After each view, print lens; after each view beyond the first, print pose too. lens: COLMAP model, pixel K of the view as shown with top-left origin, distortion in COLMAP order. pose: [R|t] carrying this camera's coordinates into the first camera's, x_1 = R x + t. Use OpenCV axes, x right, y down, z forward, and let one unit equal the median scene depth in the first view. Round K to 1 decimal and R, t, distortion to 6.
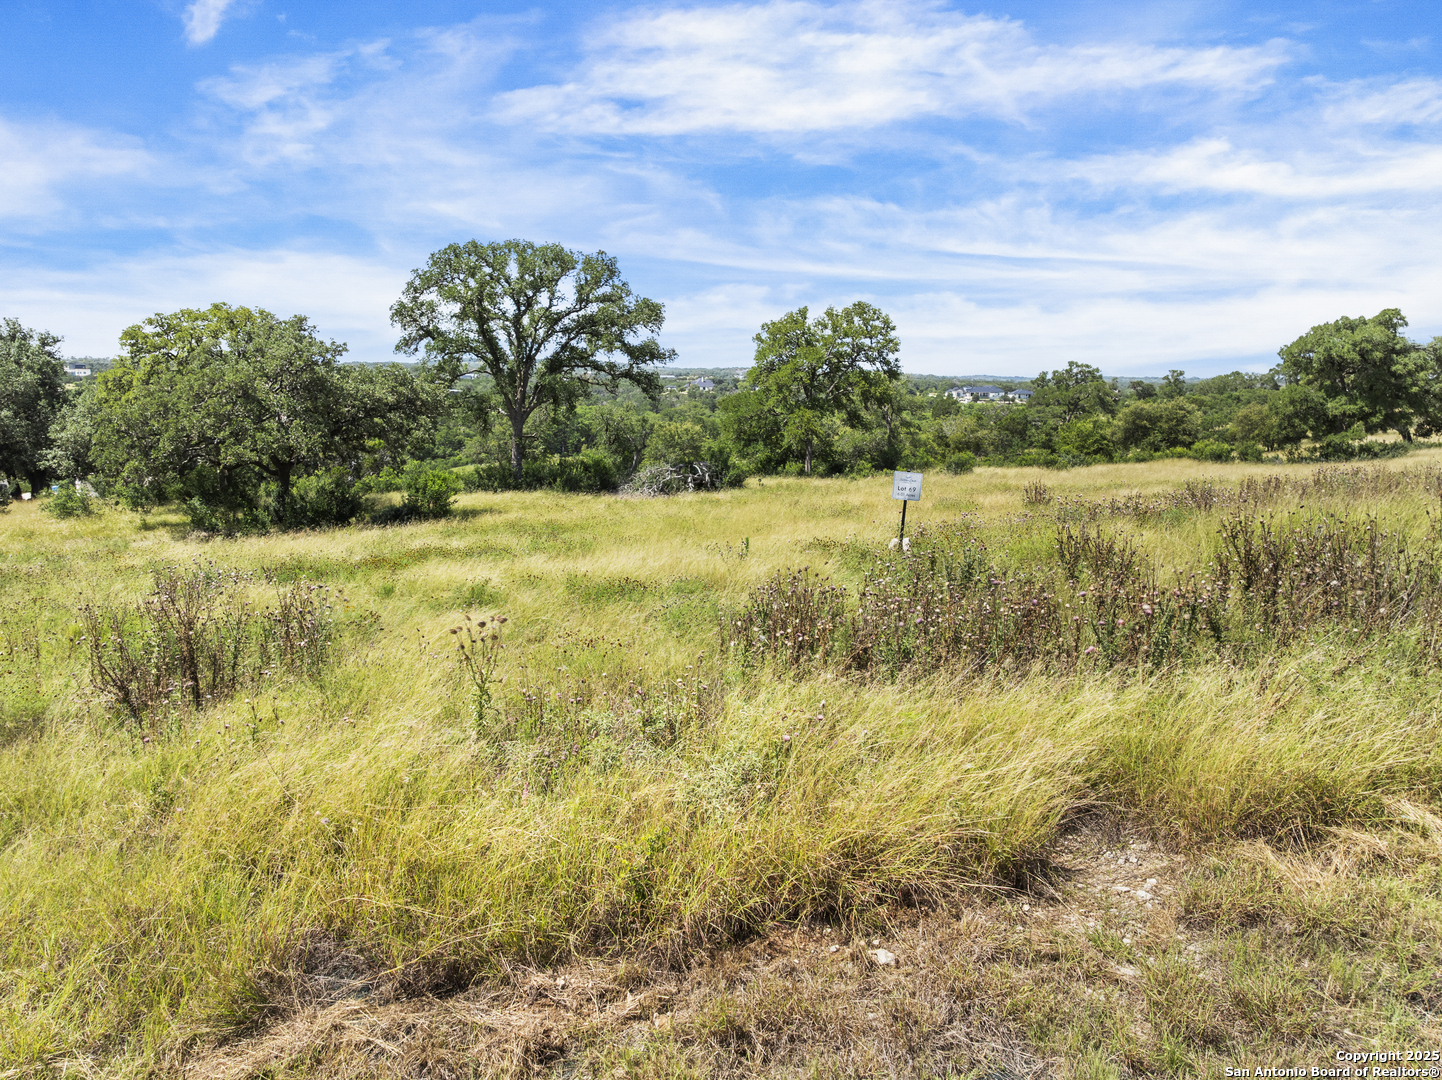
lens RADIAL K [[1001.4, 0, 718.3], [0, 1001.4, 543.8], [0, 0, 1]] dist [-0.032865, -0.010839]
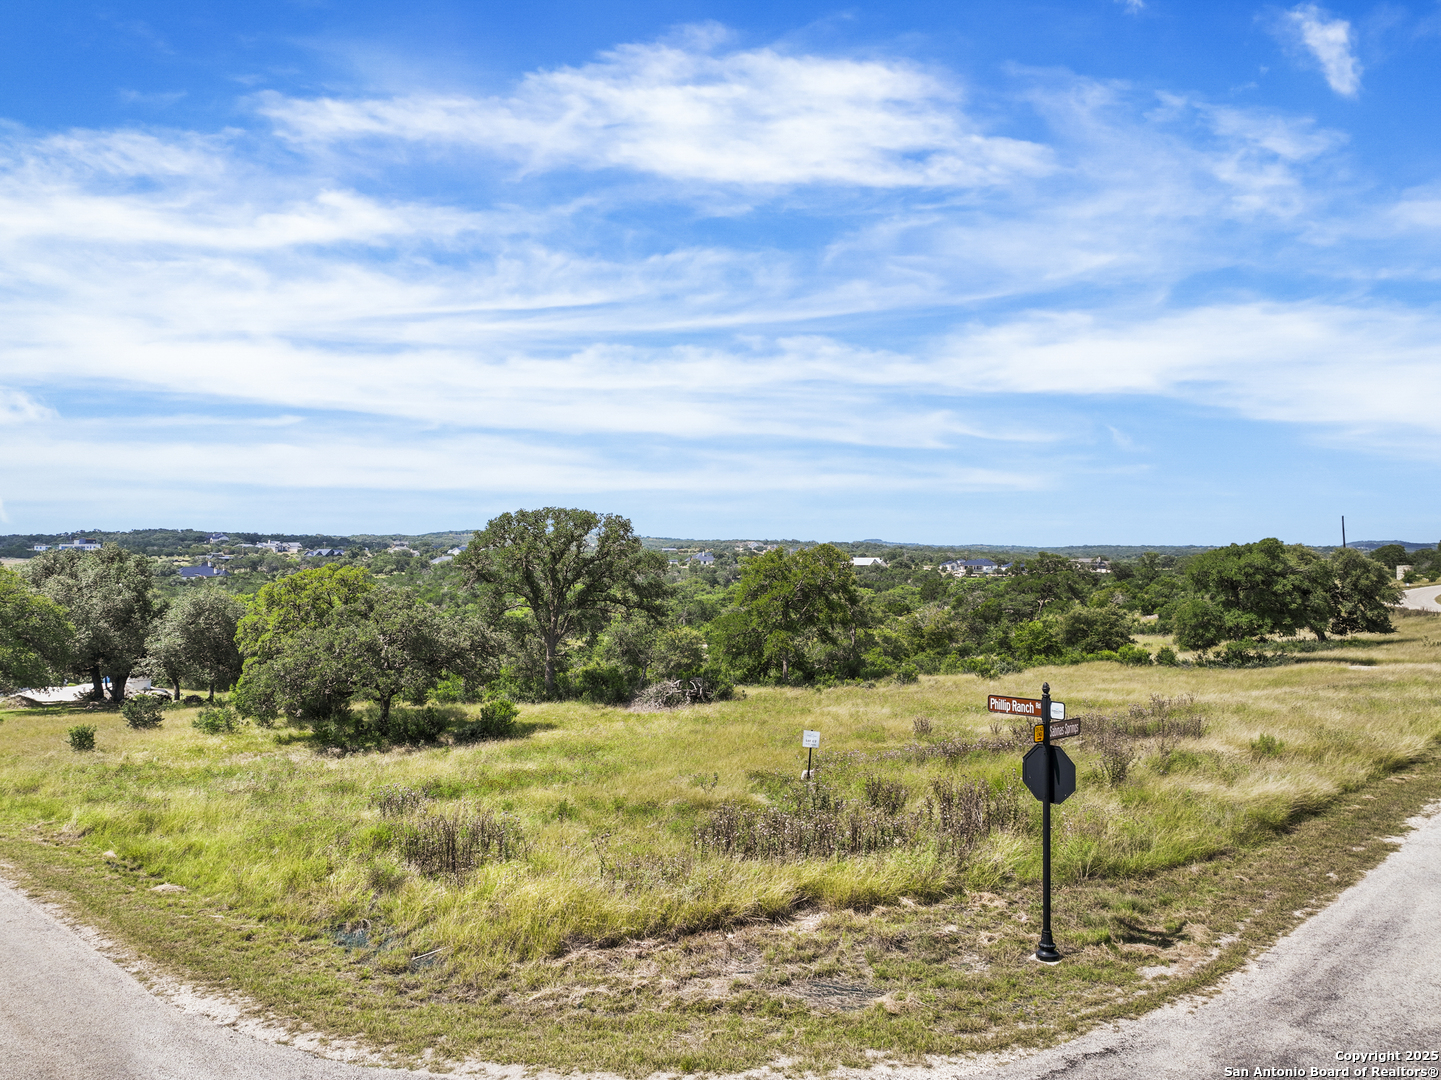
lens RADIAL K [[1003.1, 0, 720.5], [0, 1003.1, 540.0], [0, 0, 1]] dist [0.001439, -0.000262]
pose [[0.999997, -0.002144, 0.000933, 0.011612], [0.002271, 0.985417, -0.170141, -0.035724], [-0.000554, 0.170143, 0.985419, -0.260764]]
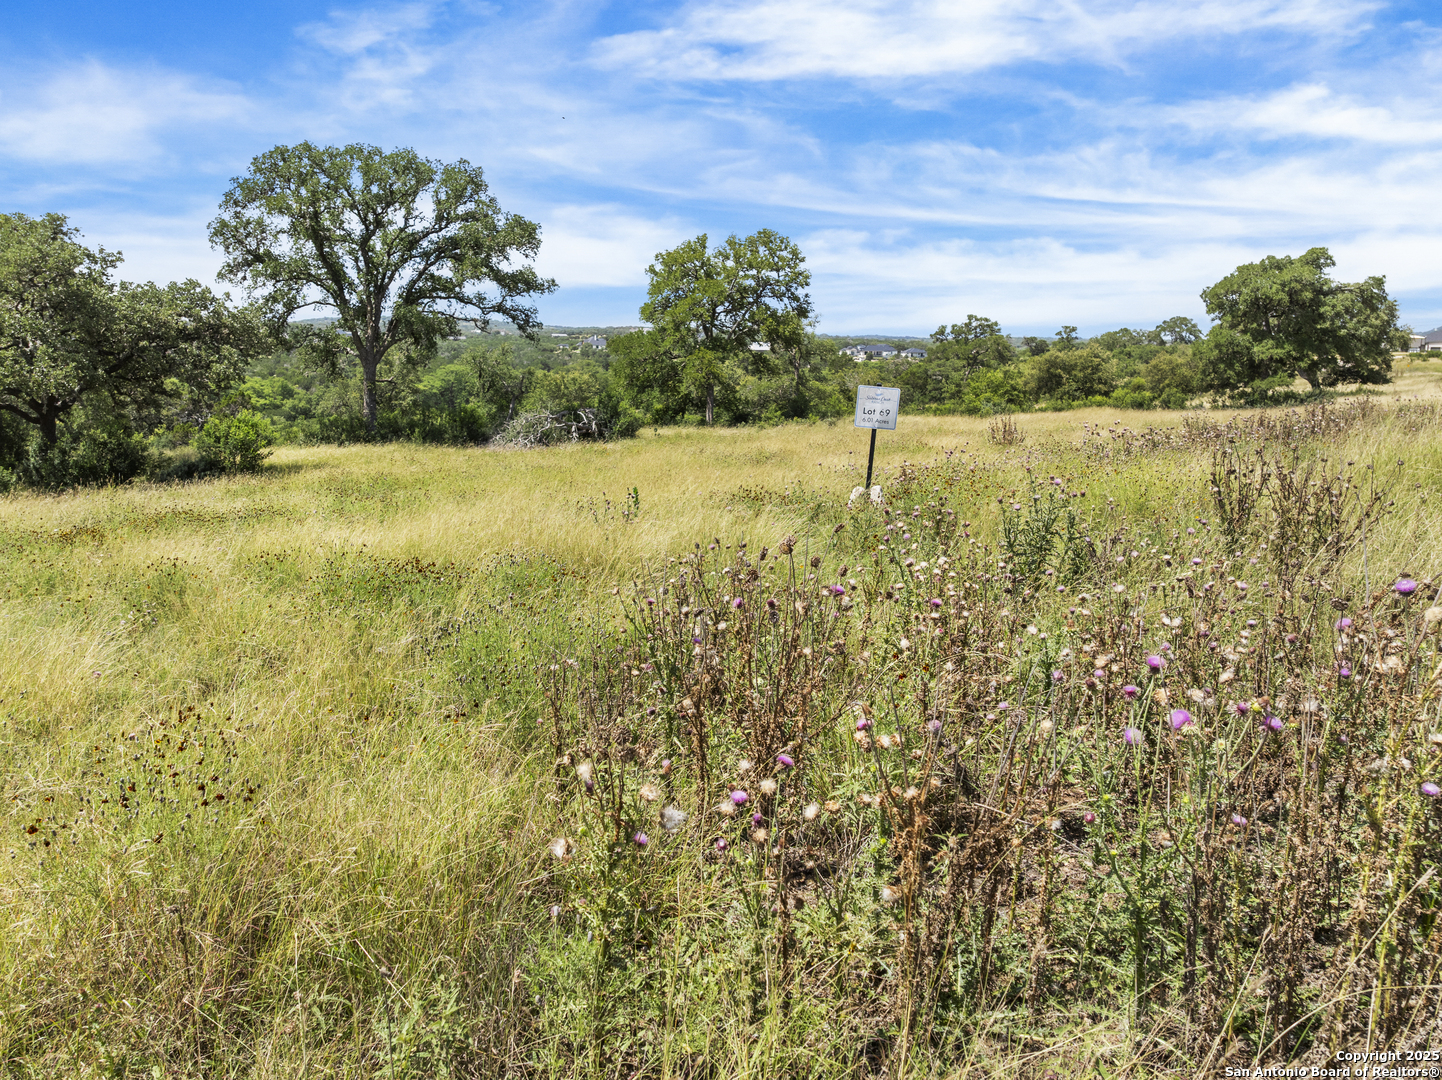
lens RADIAL K [[1001.4, 0, 718.3], [0, 1001.4, 543.8], [0, 0, 1]] dist [-0.032865, -0.010839]
pose [[0.994621, -0.018617, 0.101897, 0.004937], [0.014645, 0.999109, 0.039585, 0.001732], [-0.102543, -0.037880, 0.994007, 0.121202]]
